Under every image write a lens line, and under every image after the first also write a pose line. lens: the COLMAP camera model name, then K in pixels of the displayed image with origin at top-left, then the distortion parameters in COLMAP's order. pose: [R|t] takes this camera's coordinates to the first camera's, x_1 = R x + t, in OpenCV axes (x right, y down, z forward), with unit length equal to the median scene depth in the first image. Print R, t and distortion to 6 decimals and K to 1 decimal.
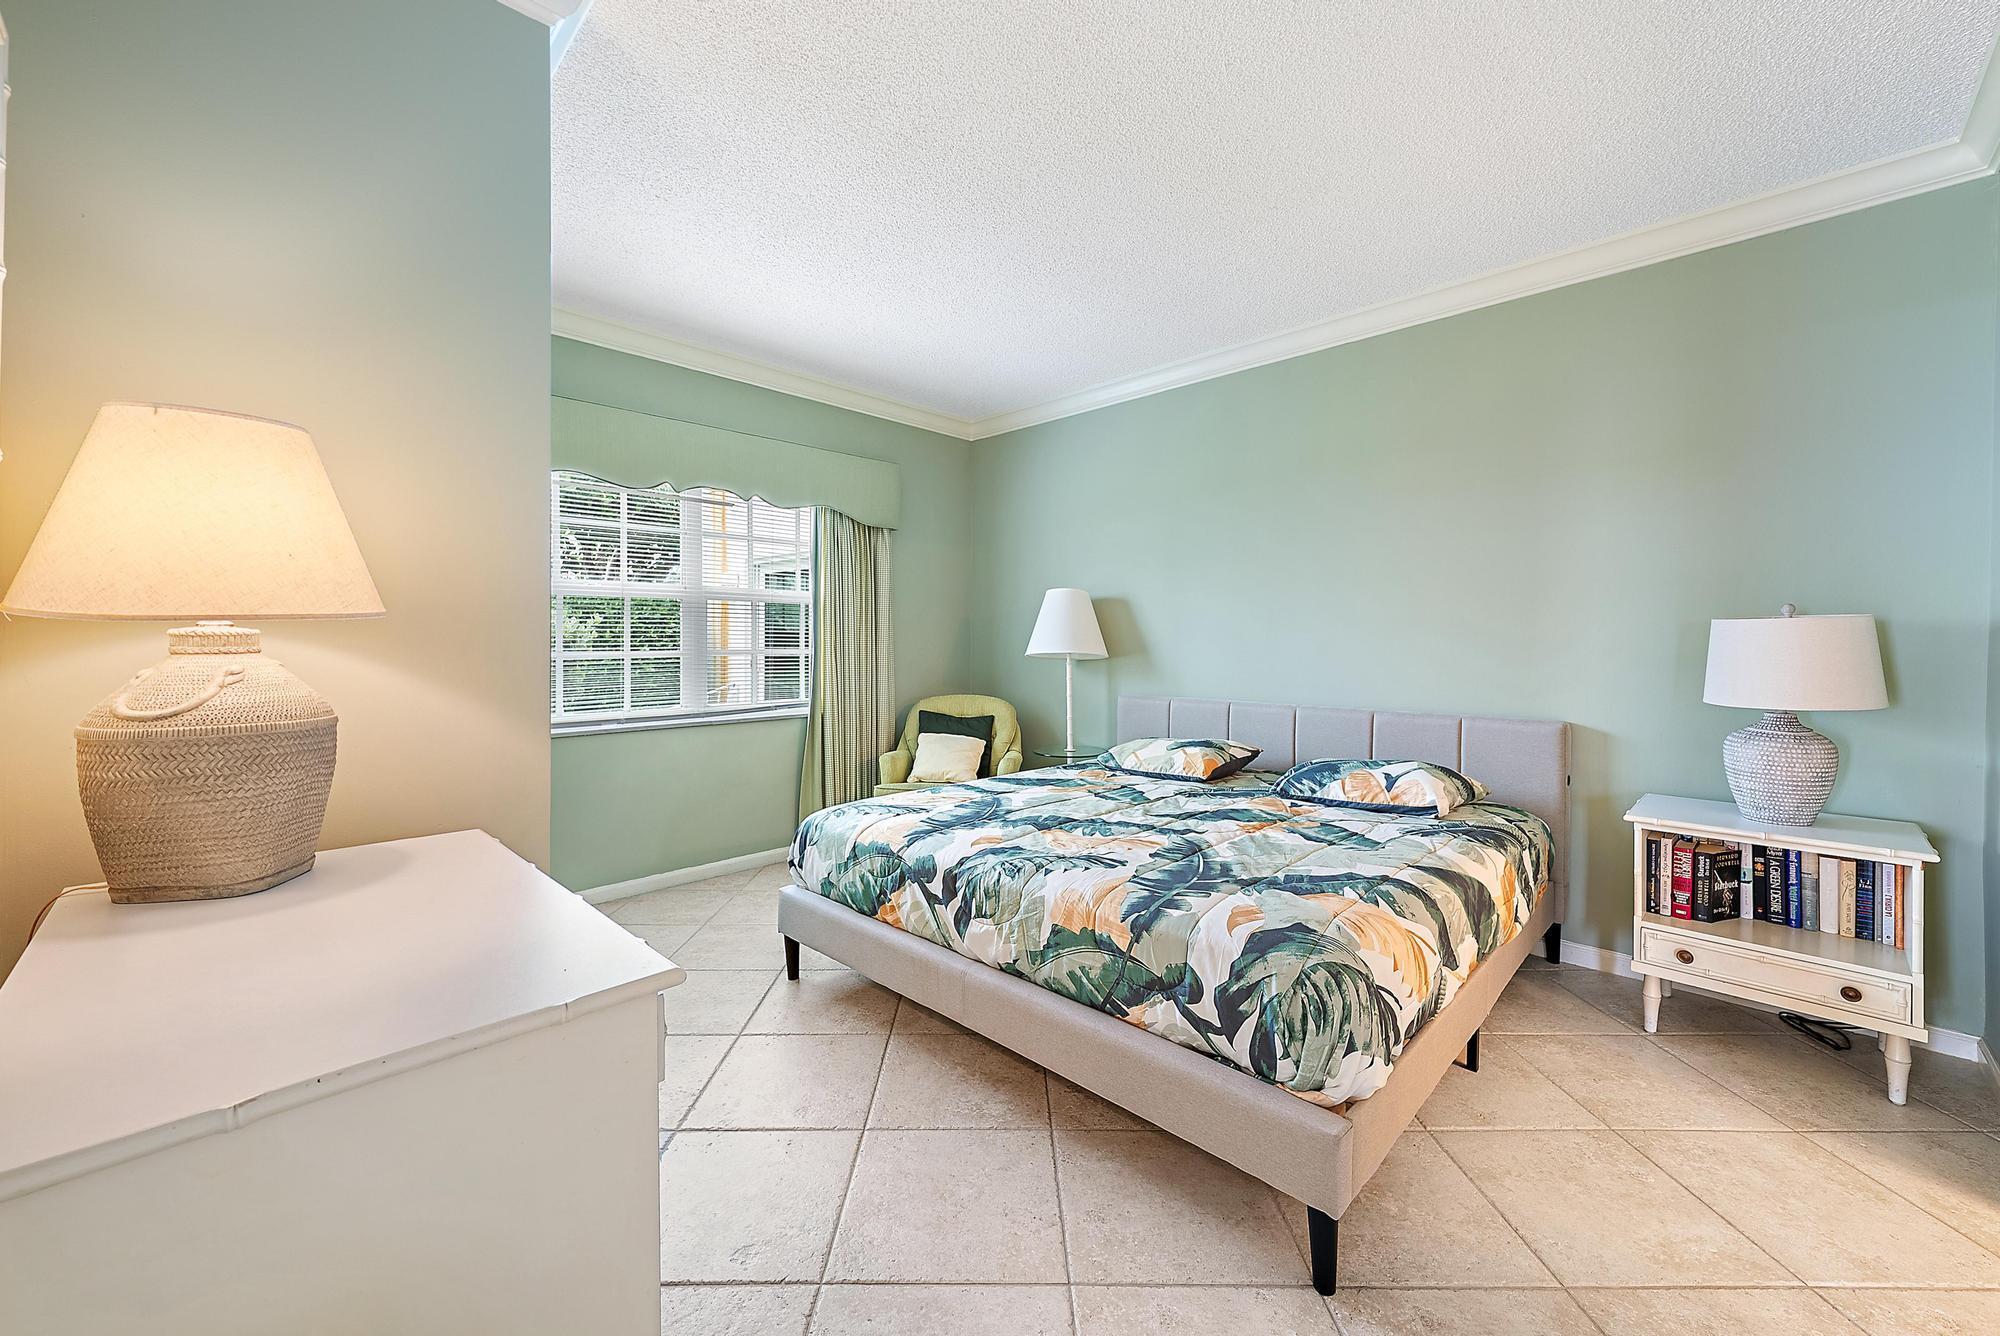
lens RADIAL K [[779.2, 0, 1000.0], [0, 779.2, 668.0], [0, 0, 1]] dist [0.000216, 0.000166]
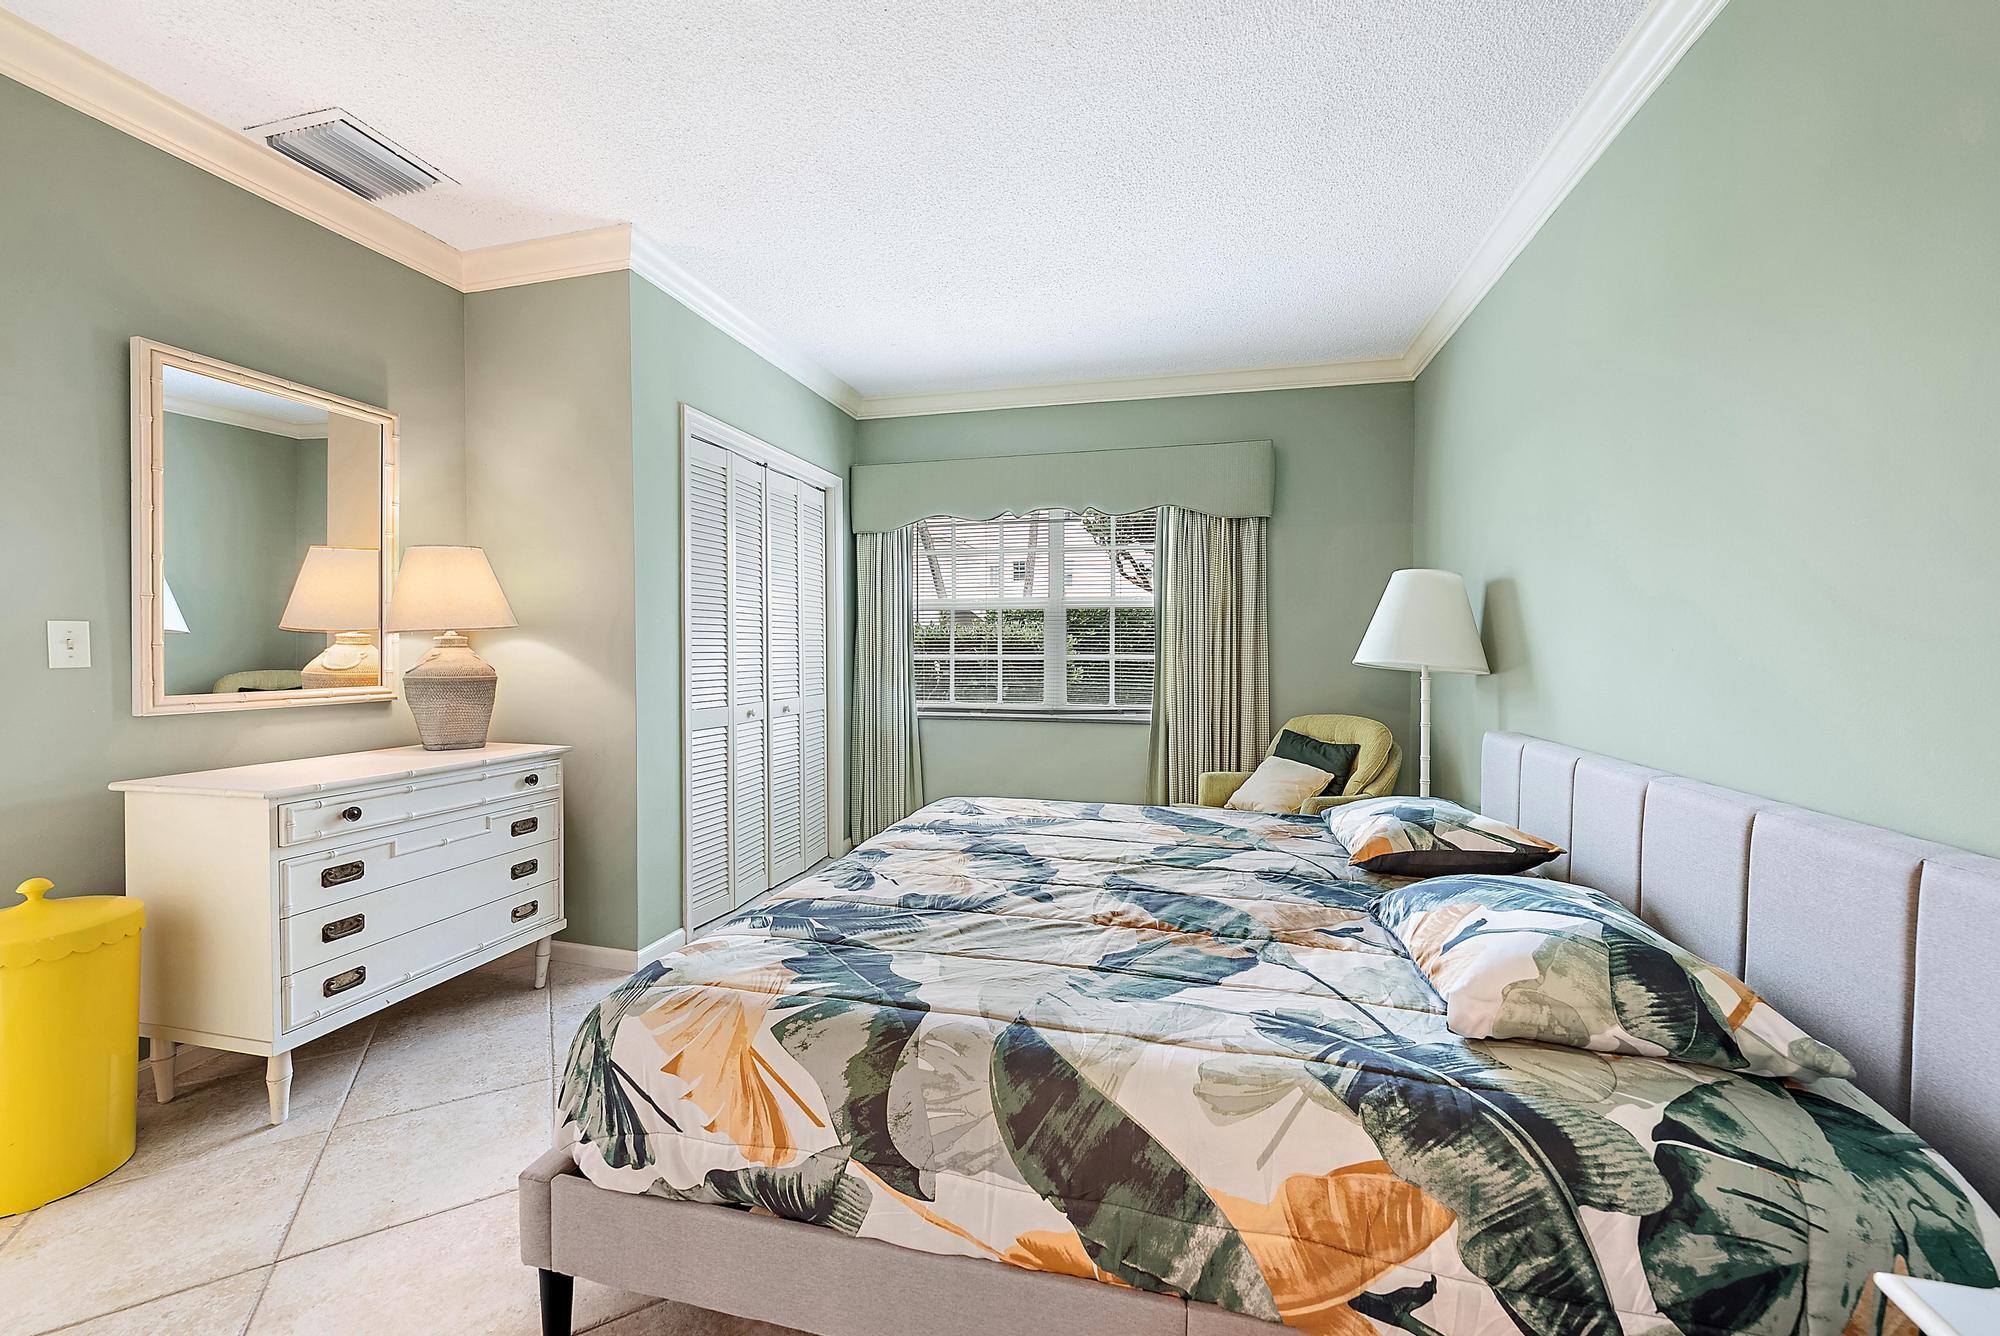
lens RADIAL K [[788.4, 0, 1000.0], [0, 788.4, 668.0], [0, 0, 1]] dist [0.001283, 0.000051]
pose [[0.503213, 0.024377, -0.863819, 0.541362], [-0.033624, 0.999397, 0.008616, -0.008280], [0.863508, 0.024710, 0.503729, 0.362430]]
